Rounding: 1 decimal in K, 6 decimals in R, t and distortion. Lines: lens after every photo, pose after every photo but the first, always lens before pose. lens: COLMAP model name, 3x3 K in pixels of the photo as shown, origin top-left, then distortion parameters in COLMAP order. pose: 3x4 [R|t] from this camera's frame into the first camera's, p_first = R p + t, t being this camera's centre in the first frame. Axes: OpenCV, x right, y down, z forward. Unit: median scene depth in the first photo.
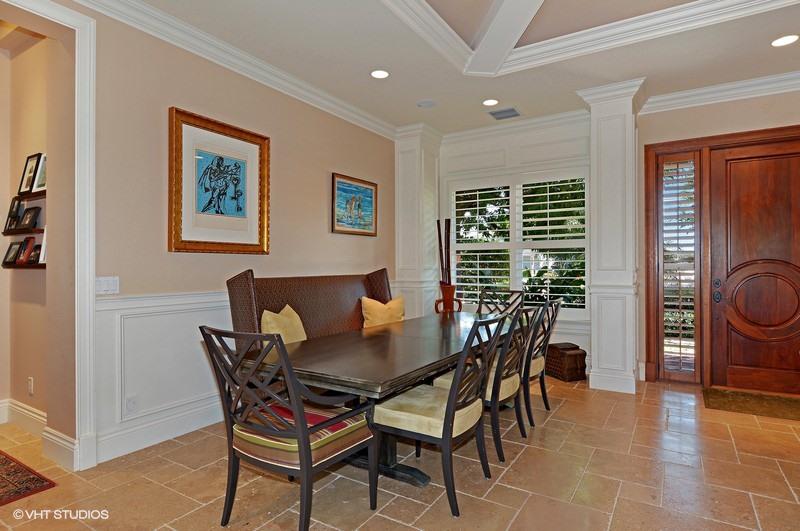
lens RADIAL K [[444.7, 0, 401.1], [0, 444.7, 263.6], [0, 0, 1]] dist [0.000025, -0.000649]
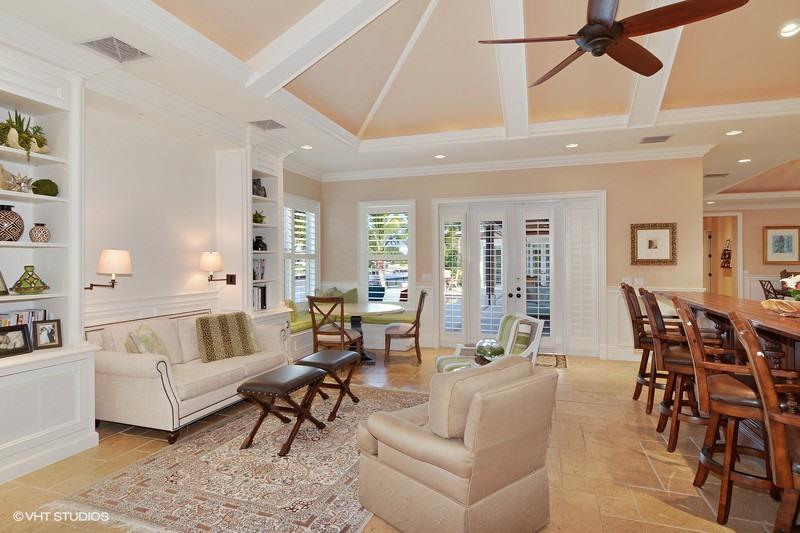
lens RADIAL K [[432.4, 0, 398.9], [0, 432.4, 263.8], [0, 0, 1]] dist [-0.003878, -0.002330]
pose [[0.227763, 0.001556, -0.973715, 2.206535], [0.008211, 0.999960, 0.003519, -0.065785], [0.973682, -0.008796, 0.227742, -2.690494]]
